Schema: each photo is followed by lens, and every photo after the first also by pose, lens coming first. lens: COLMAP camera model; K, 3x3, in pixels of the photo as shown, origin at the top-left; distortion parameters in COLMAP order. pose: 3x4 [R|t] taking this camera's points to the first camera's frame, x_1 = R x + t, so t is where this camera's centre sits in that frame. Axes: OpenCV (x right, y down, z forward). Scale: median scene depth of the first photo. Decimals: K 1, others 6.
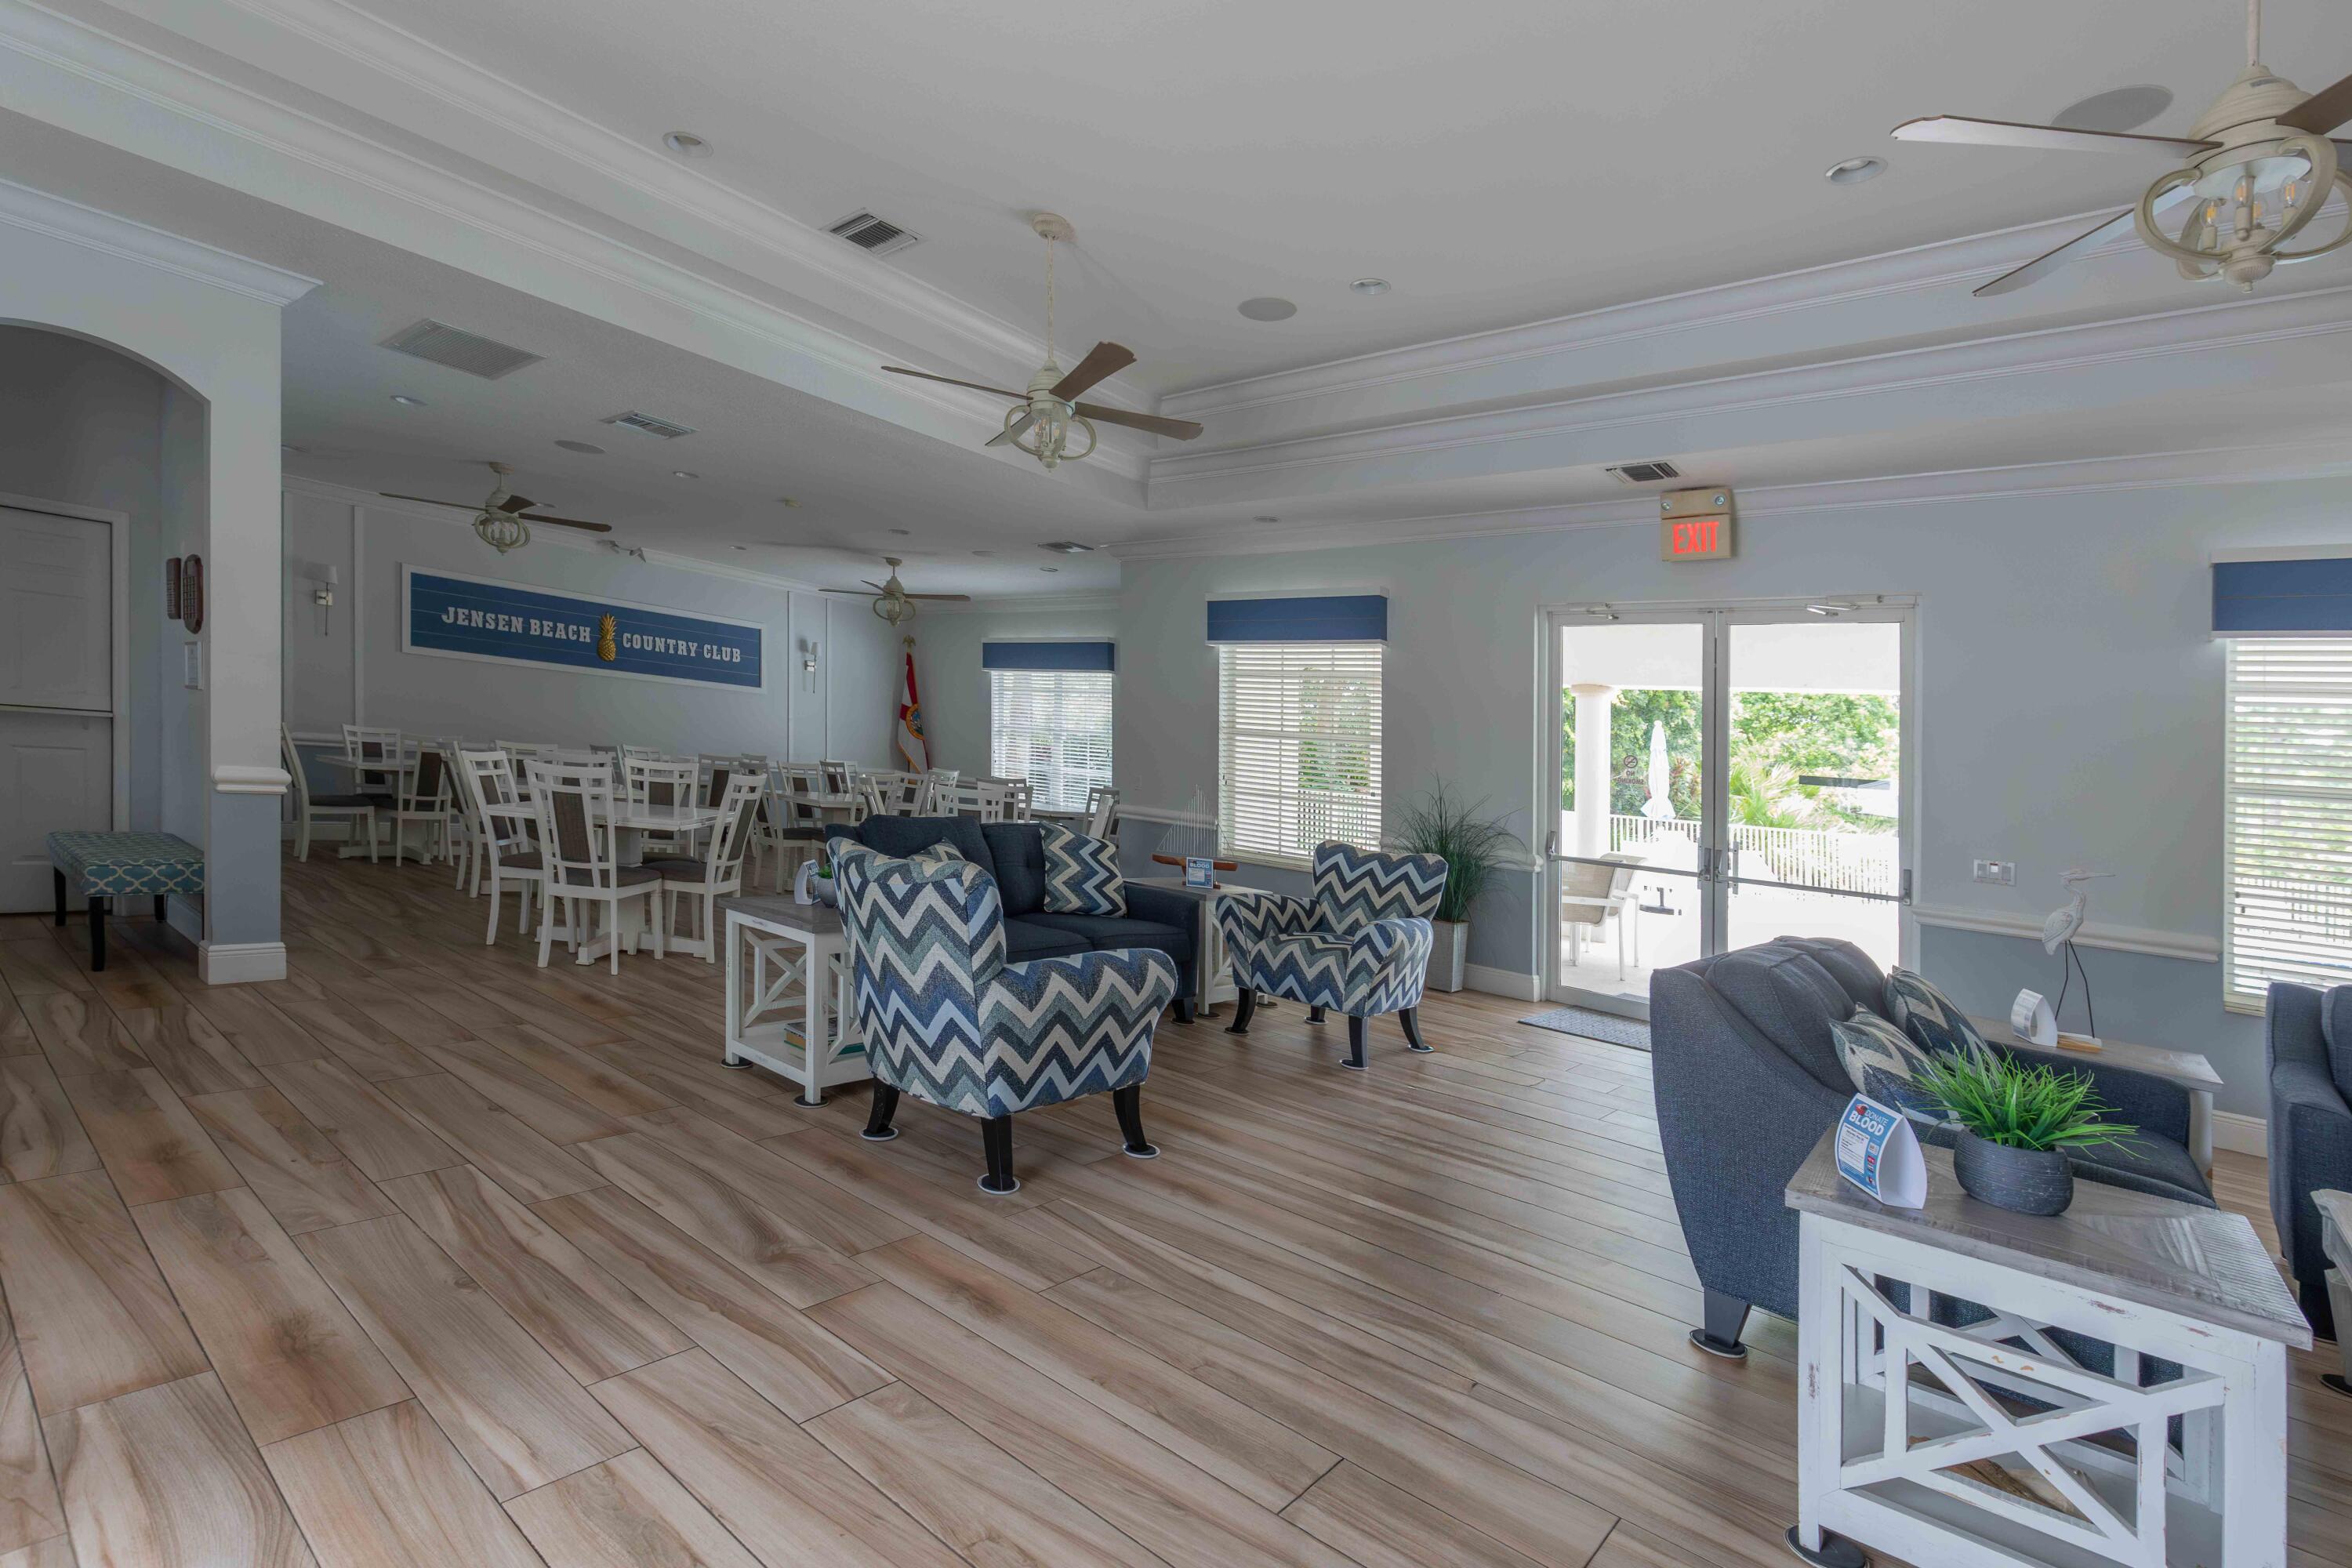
lens RADIAL K [[1149.3, 0, 1176.0], [0, 1149.3, 784.0], [0, 0, 1]] dist [-0.001117, -0.000291]
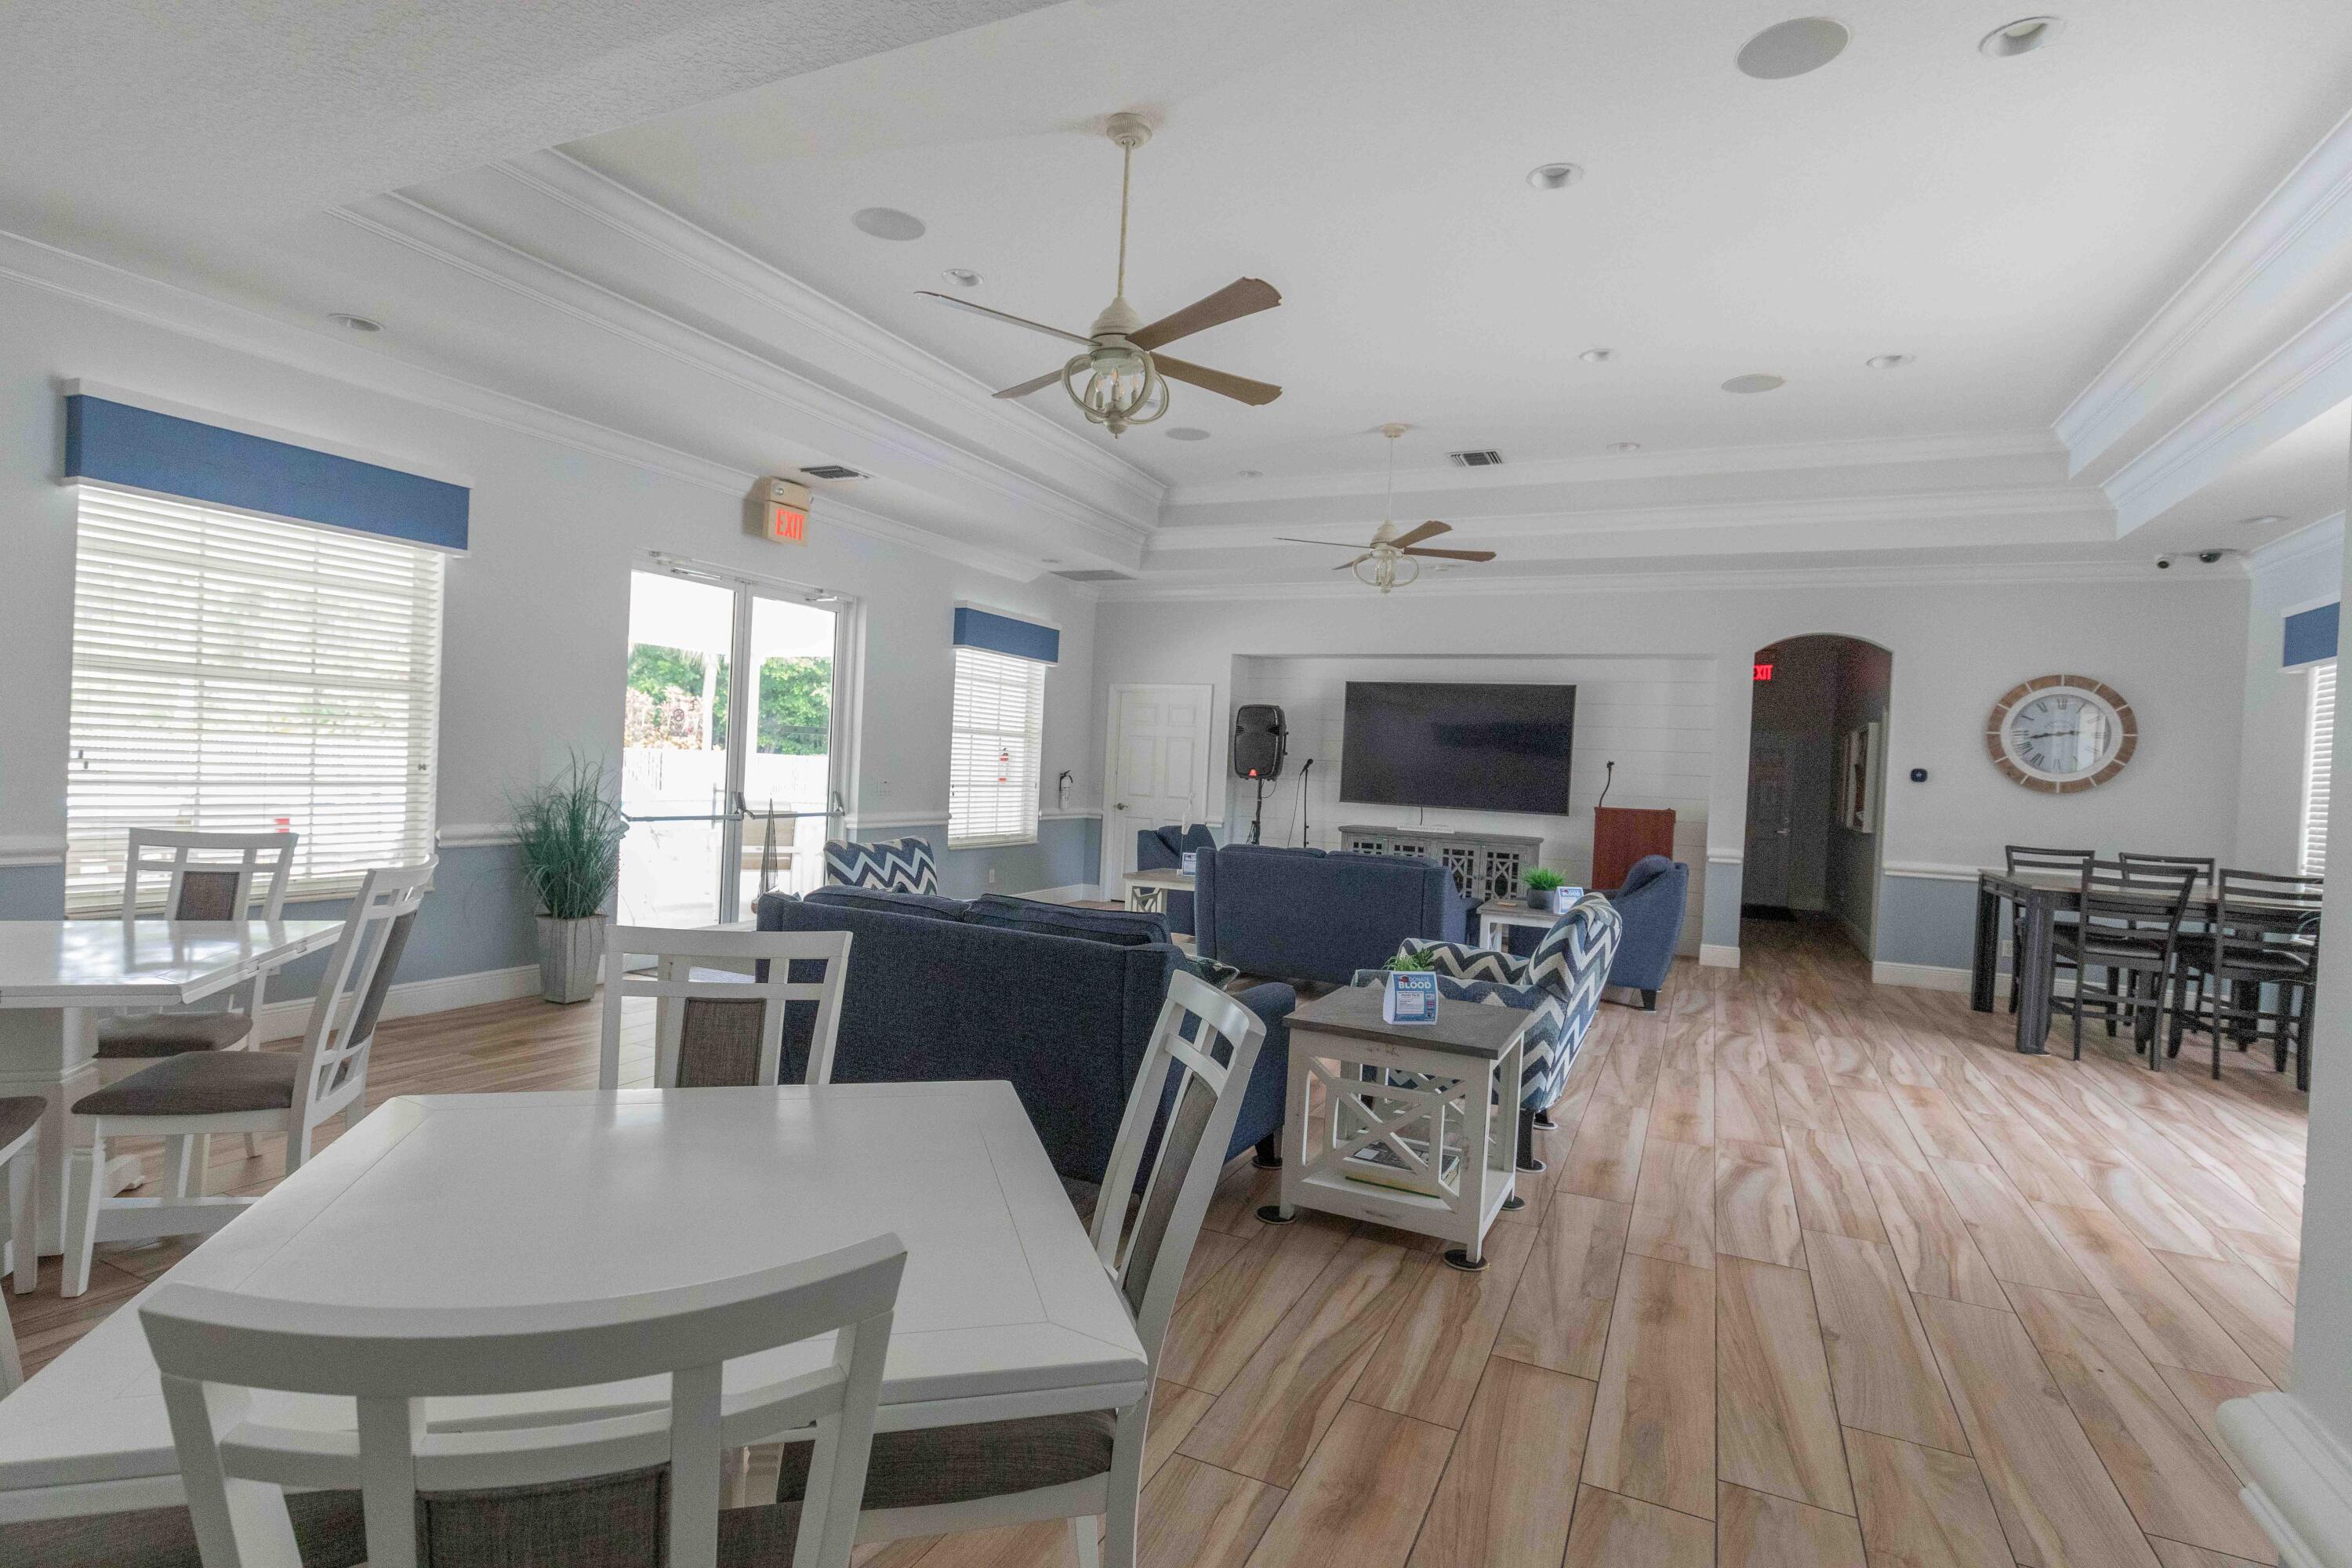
lens RADIAL K [[971.4, 0, 1176.0], [0, 971.4, 784.0], [0, 0, 1]] dist [0.000735, 0.000486]
pose [[-0.155111, -0.110967, 0.981645, -1.174317], [-0.047433, 0.993362, 0.104797, -0.161177], [-0.986758, -0.030307, -0.159345, 1.606176]]
